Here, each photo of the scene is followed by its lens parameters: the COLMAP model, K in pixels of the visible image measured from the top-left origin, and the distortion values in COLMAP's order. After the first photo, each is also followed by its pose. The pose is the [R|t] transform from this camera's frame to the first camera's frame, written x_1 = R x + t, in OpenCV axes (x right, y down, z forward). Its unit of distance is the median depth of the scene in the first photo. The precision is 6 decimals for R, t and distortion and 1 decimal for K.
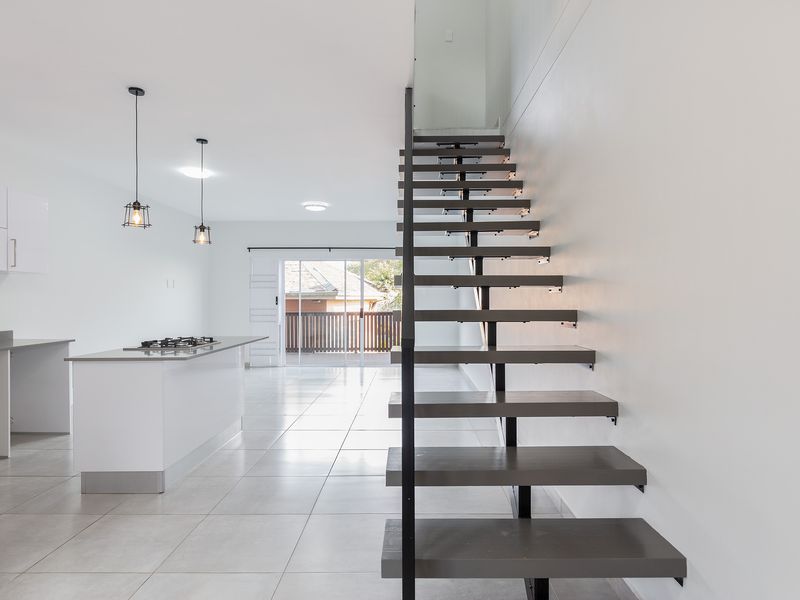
lens RADIAL K [[488.4, 0, 402.7], [0, 488.4, 297.8], [0, 0, 1]] dist [0.009275, 0.002060]
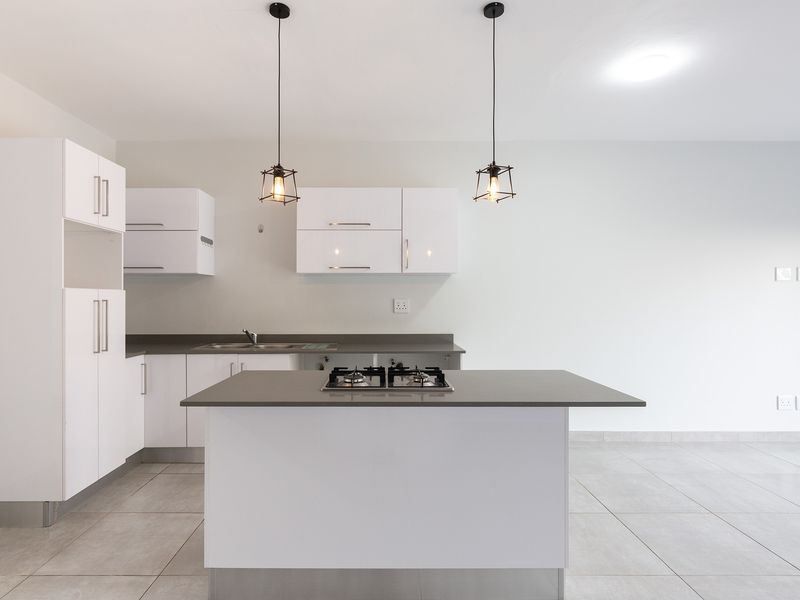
lens RADIAL K [[446.2, 0, 380.2], [0, 446.2, 299.7], [0, 0, 1]] dist [0.003057, 0.000669]
pose [[0.015680, 0.001711, -0.999876, 0.057199], [0.003822, 0.999991, 0.001771, -0.001476], [0.999870, -0.003850, 0.015673, 0.648536]]
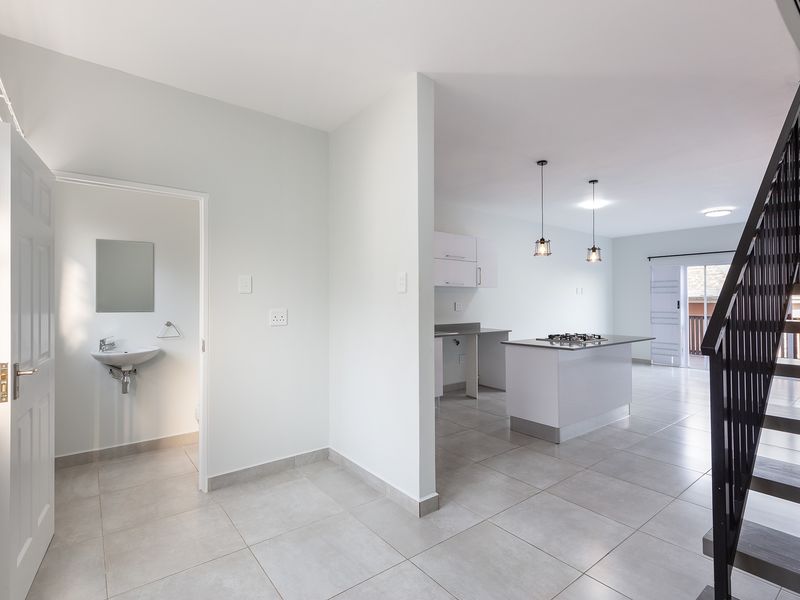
lens RADIAL K [[404.7, 0, 397.0], [0, 404.7, 283.2], [0, 0, 1]] dist [0.002976, -0.000009]
pose [[0.621483, -0.031555, -0.782792, 0.077158], [0.001136, 0.999224, -0.039378, -0.009552], [0.783426, 0.023584, 0.621037, -0.050871]]
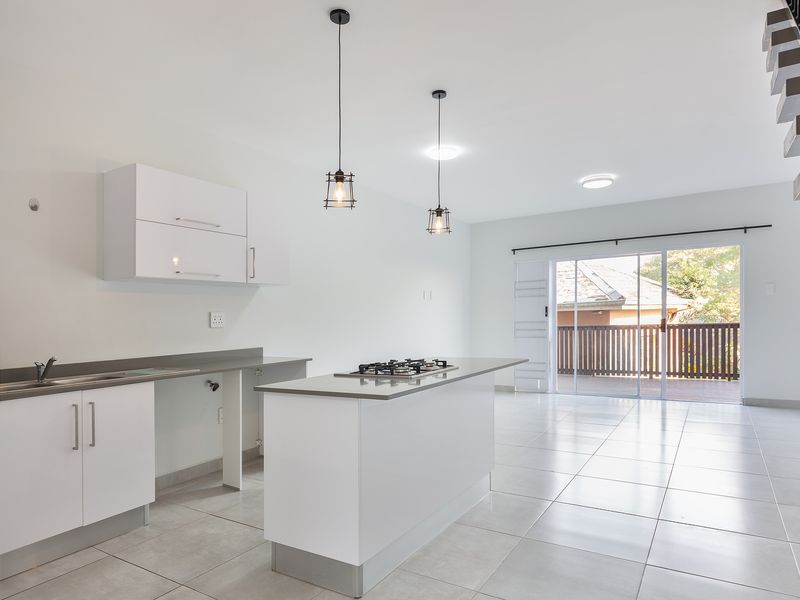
lens RADIAL K [[485.7, 0, 414.4], [0, 485.7, 346.9], [0, 0, 1]] dist [-0.004934, -0.001040]
pose [[0.862915, 0.011910, -0.505209, -0.052222], [0.023718, 0.997666, 0.064029, 0.010126], [0.504792, -0.067234, 0.860619, 0.258731]]
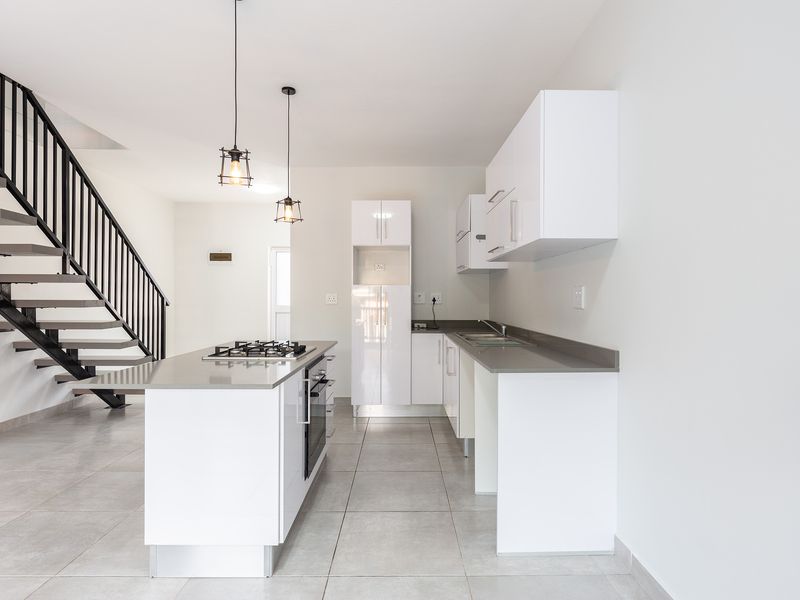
lens RADIAL K [[454.5, 0, 400.0], [0, 454.5, 300.0], [0, 0, 1]] dist [-0.003460, -0.000439]
pose [[-0.999812, -0.000481, -0.019376, -0.436142], [-0.000505, 0.999999, 0.001266, 0.011020], [0.019375, 0.001276, -0.999811, 1.120092]]
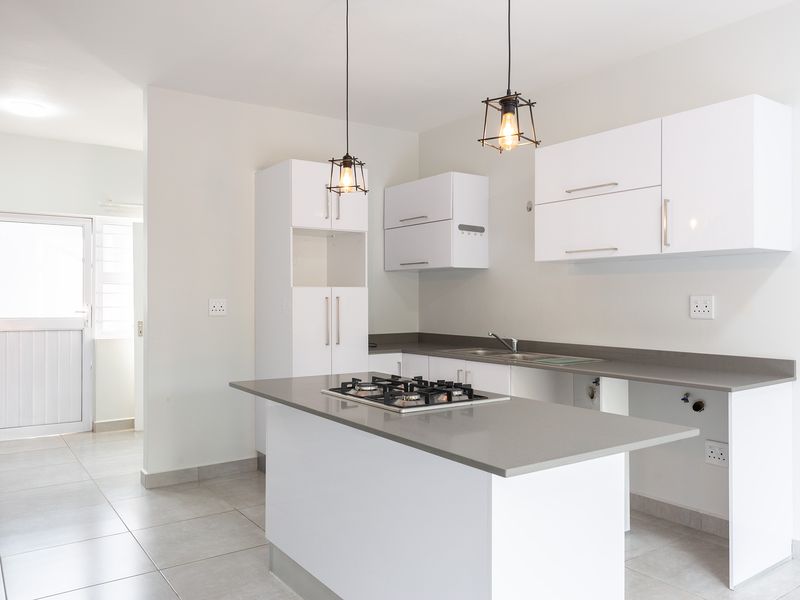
lens RADIAL K [[630.9, 0, 400.0], [0, 630.9, 300.0], [0, 0, 1]] dist [0.006347, -0.002705]
pose [[-0.808420, 0.004306, -0.588590, -0.055004], [0.003383, 0.999991, 0.002669, 0.000228], [0.588596, 0.000166, -0.808427, 0.993086]]
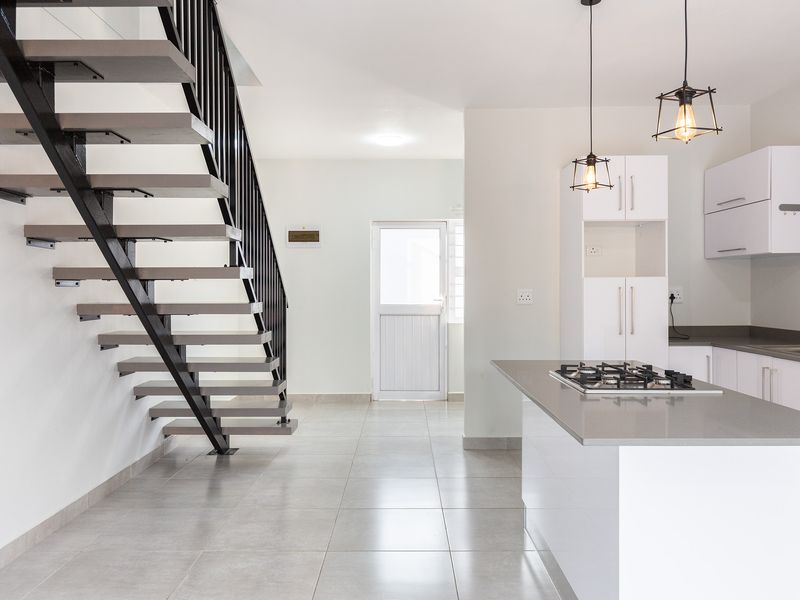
lens RADIAL K [[638.7, 0, 400.0], [0, 638.7, 300.0], [0, 0, 1]] dist [-0.000603, -0.003066]
pose [[-0.999882, 0.006509, -0.013891, -0.145889], [0.006289, 0.999854, 0.015866, 0.000054], [0.013992, 0.015777, -0.999778, 1.100160]]
